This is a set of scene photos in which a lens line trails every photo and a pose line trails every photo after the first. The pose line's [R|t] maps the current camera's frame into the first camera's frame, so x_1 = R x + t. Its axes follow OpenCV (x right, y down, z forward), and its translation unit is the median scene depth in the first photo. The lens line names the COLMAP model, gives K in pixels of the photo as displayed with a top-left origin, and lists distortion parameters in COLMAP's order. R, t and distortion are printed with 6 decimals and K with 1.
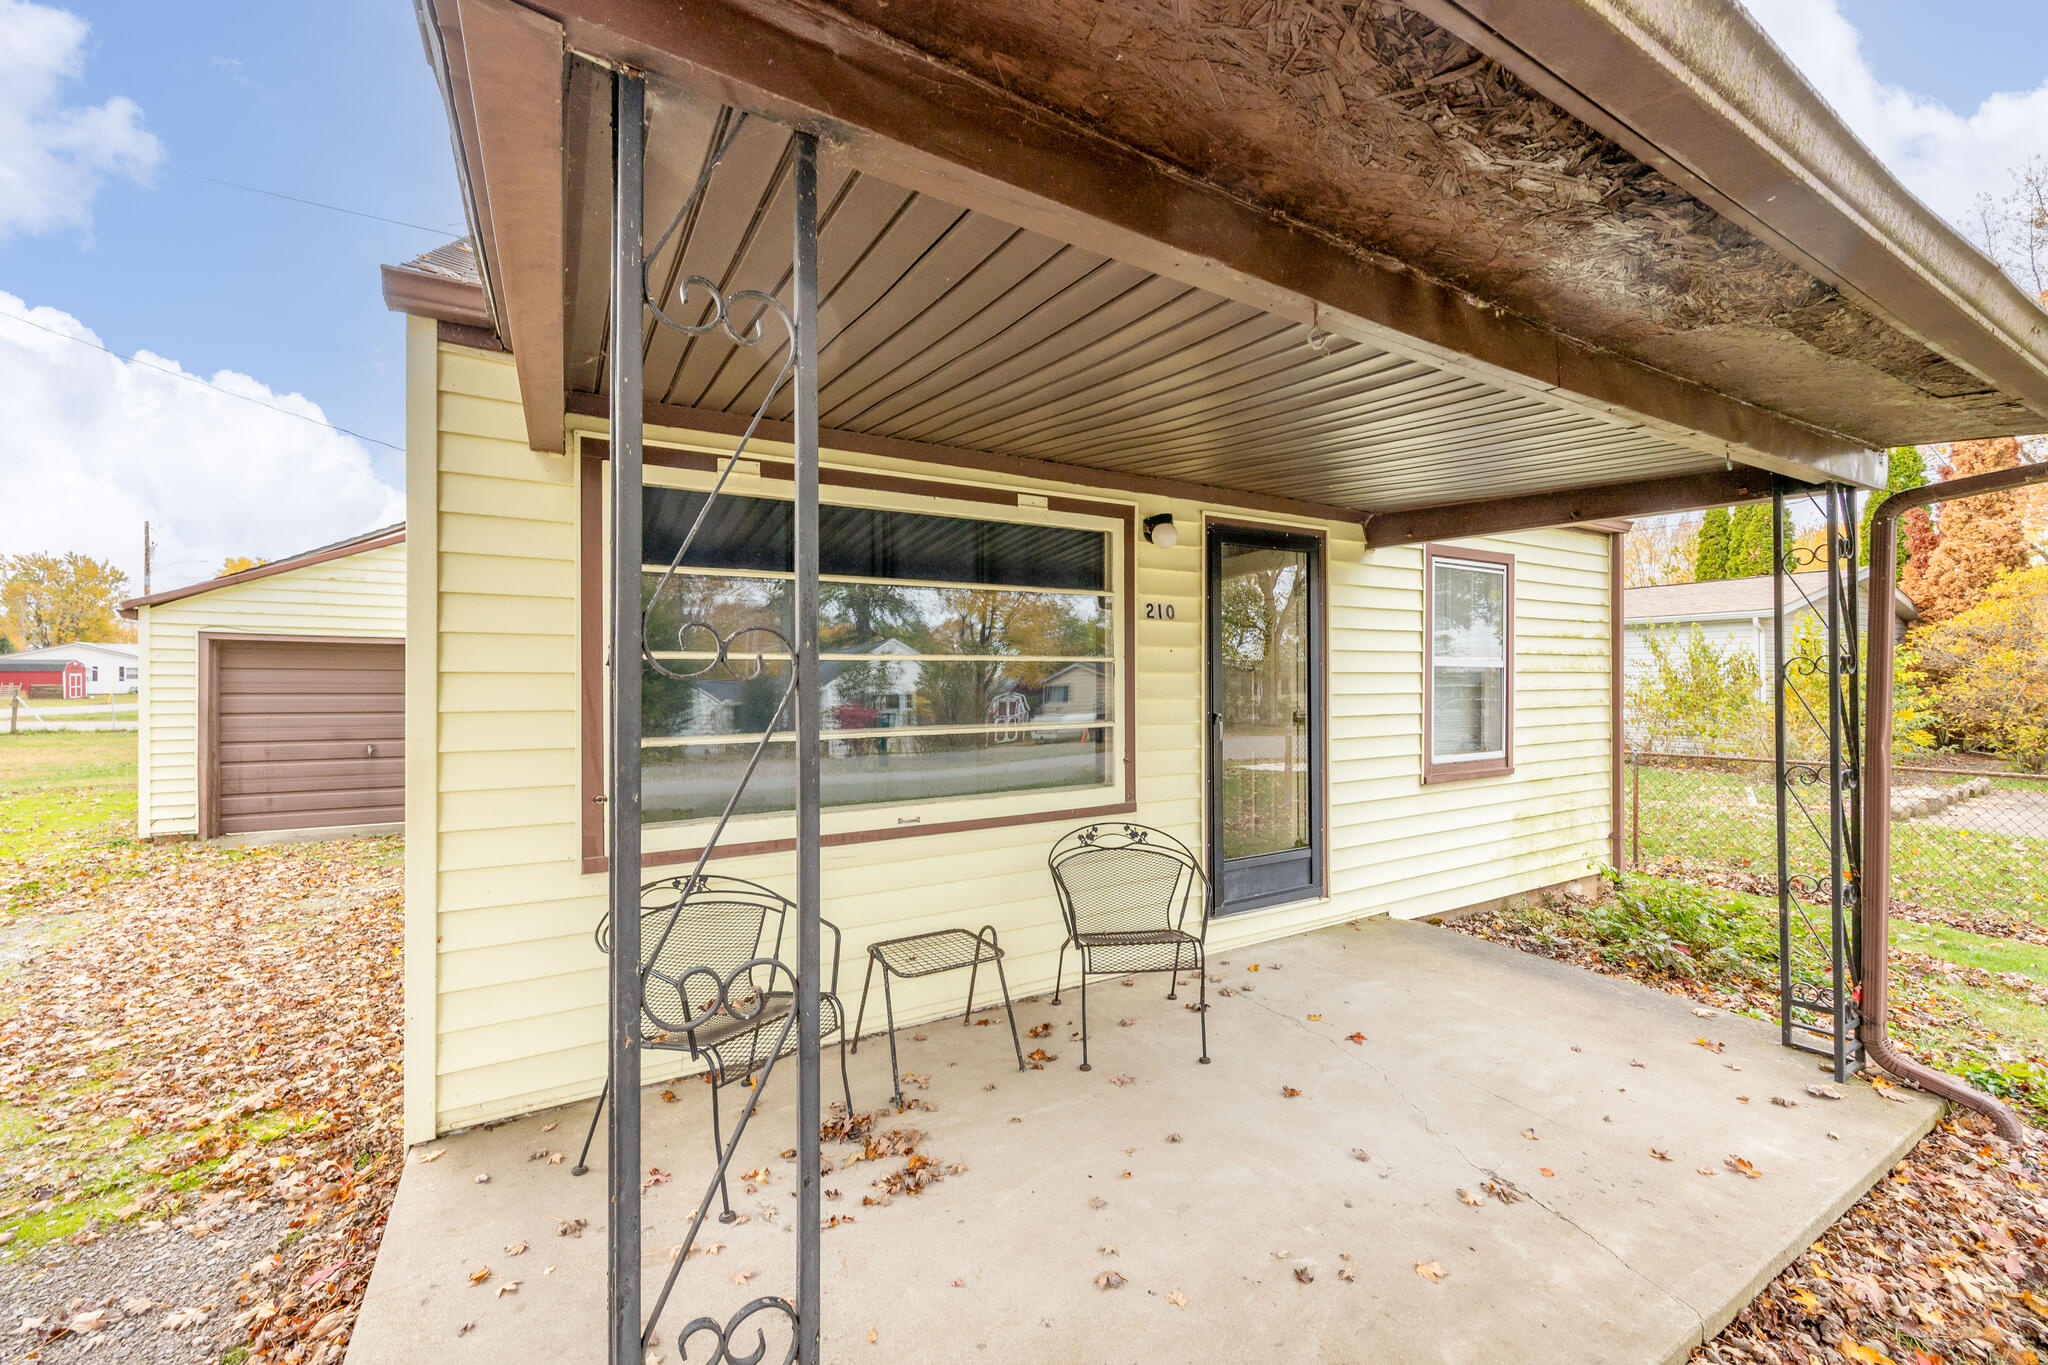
lens RADIAL K [[798.7, 0, 1024.0], [0, 798.7, 682.5], [0, 0, 1]] dist [0.000897, 0.000068]
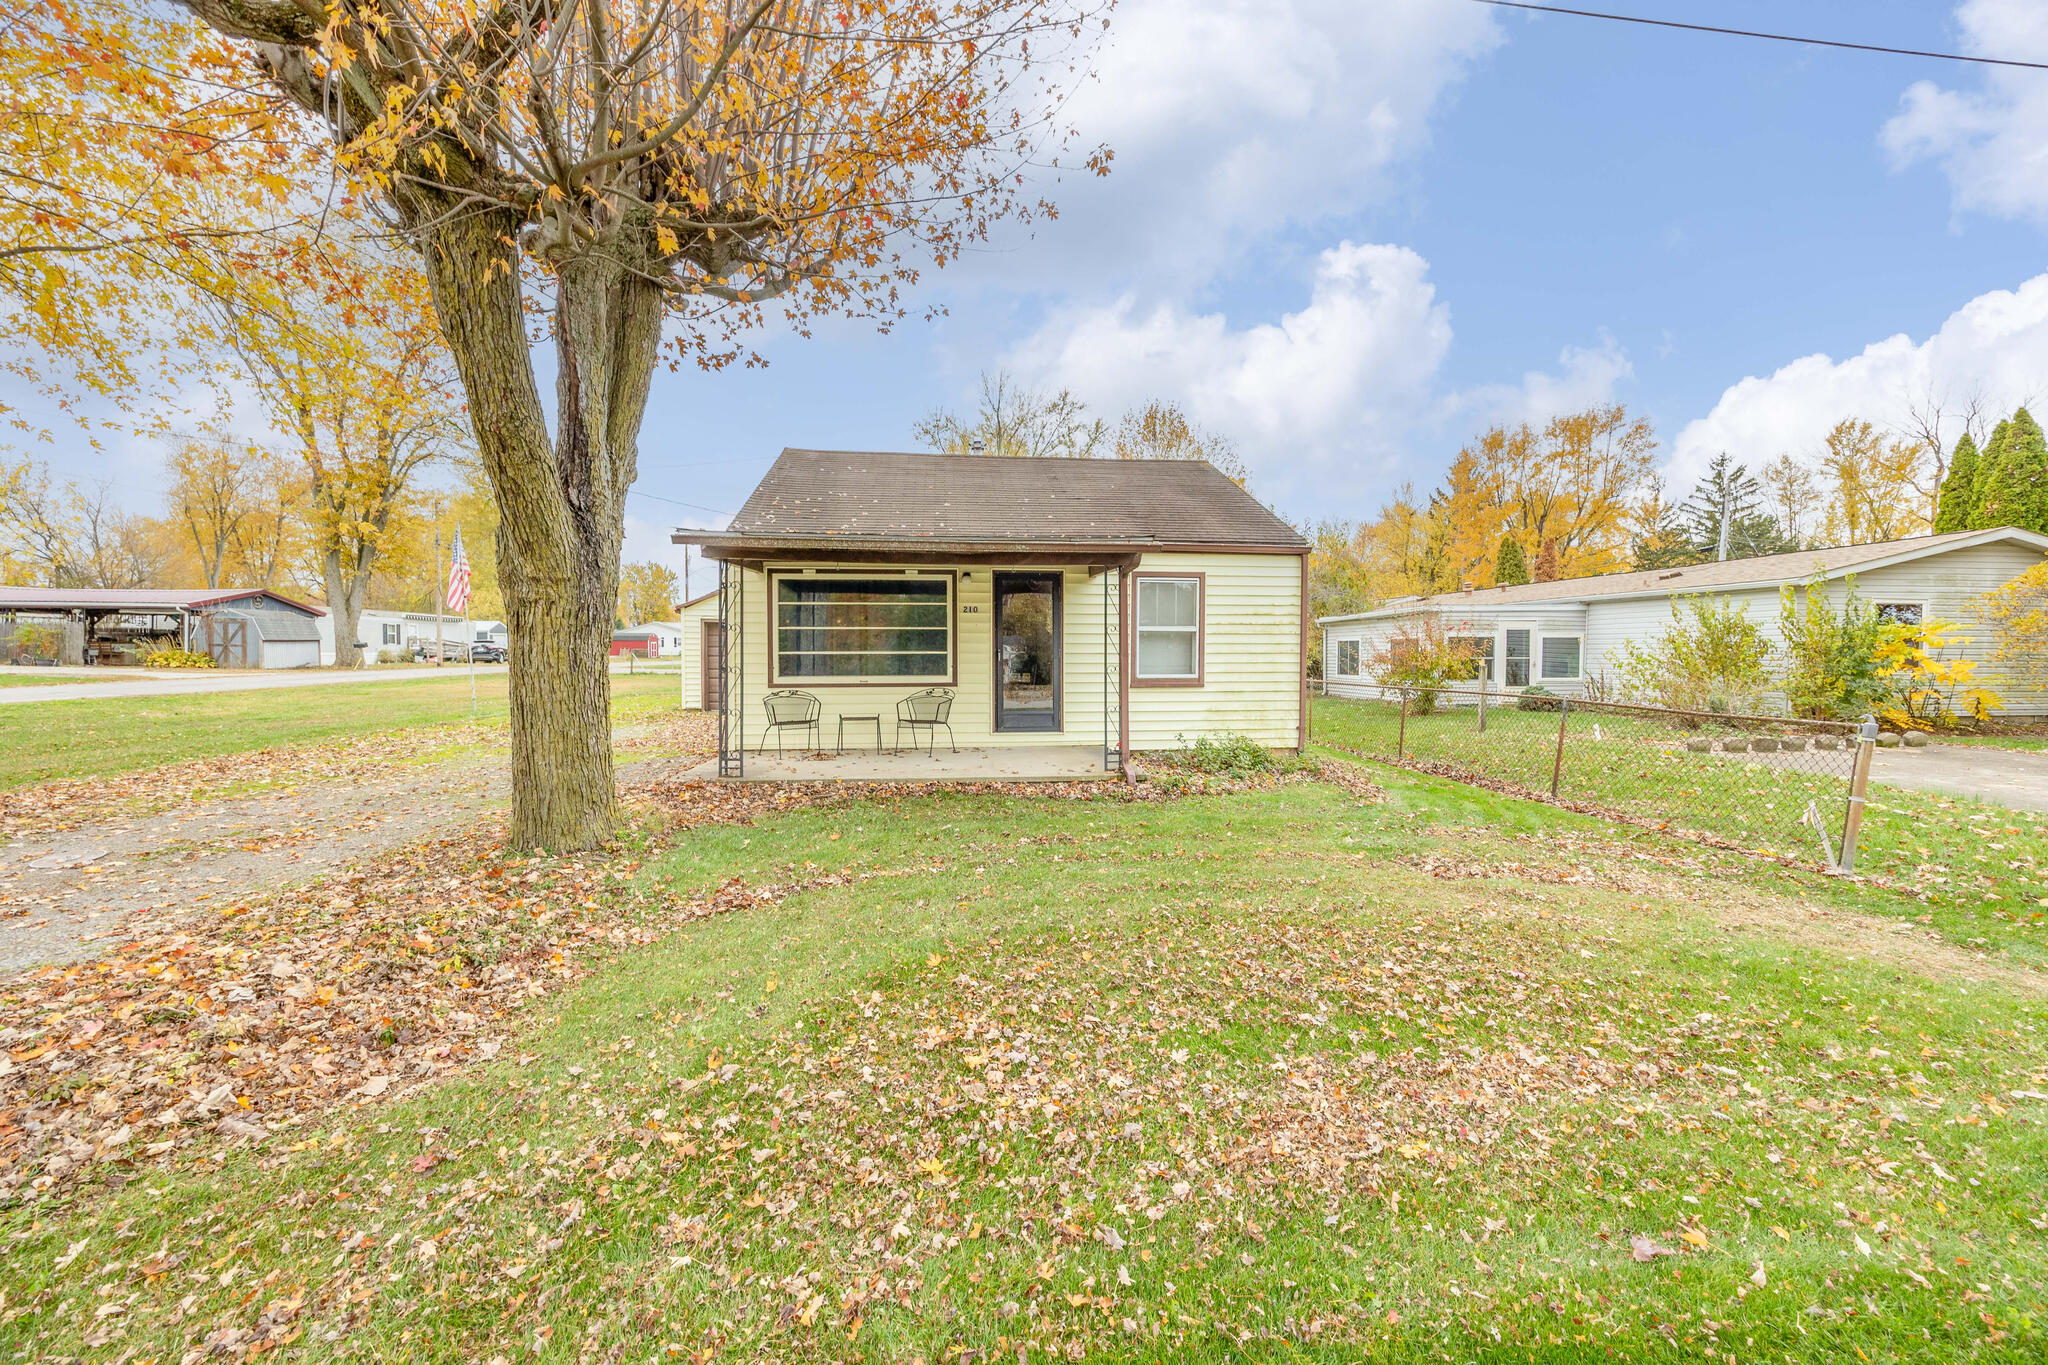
lens RADIAL K [[773.9, 0, 1024.0], [0, 773.9, 682.5], [0, 0, 1]] dist [-0.000844, 0.000082]
pose [[0.912144, 0.022539, -0.409250, 0.979067], [-0.007270, 0.999219, 0.038828, 0.034717], [0.409805, -0.032441, 0.911596, -0.872191]]
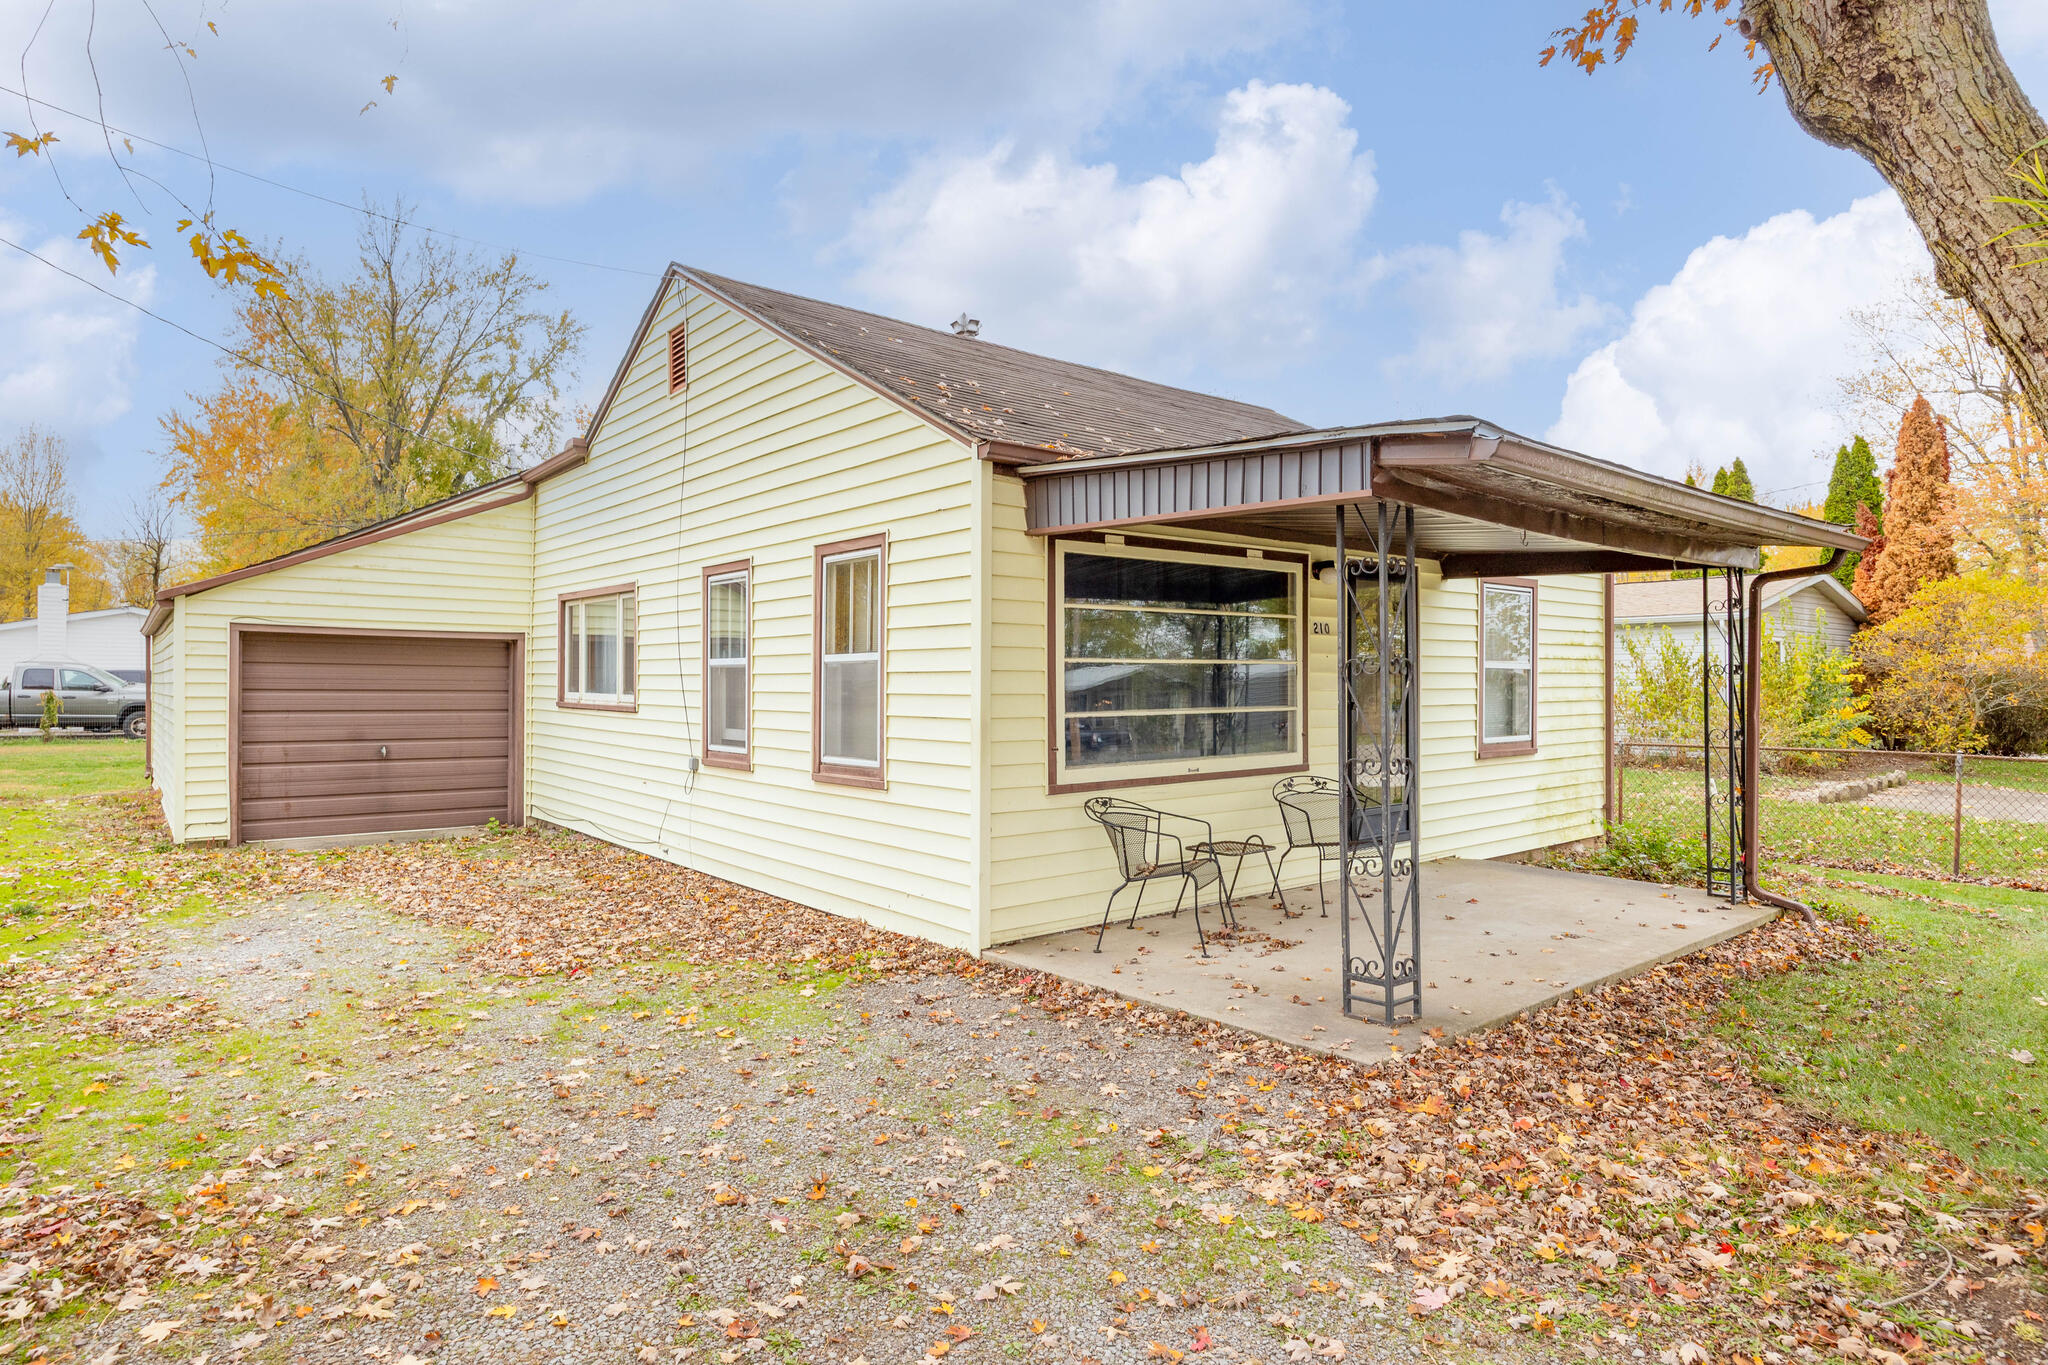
lens RADIAL K [[1118.5, 0, 1003.3], [0, 1118.5, 677.2], [0, 0, 1]] dist [-0.003470, -0.000483]
pose [[0.987553, 0.003931, 0.157238, -0.498981], [-0.002931, 0.999974, -0.006590, 0.007999], [-0.157259, 0.006048, 0.987539, -0.613560]]
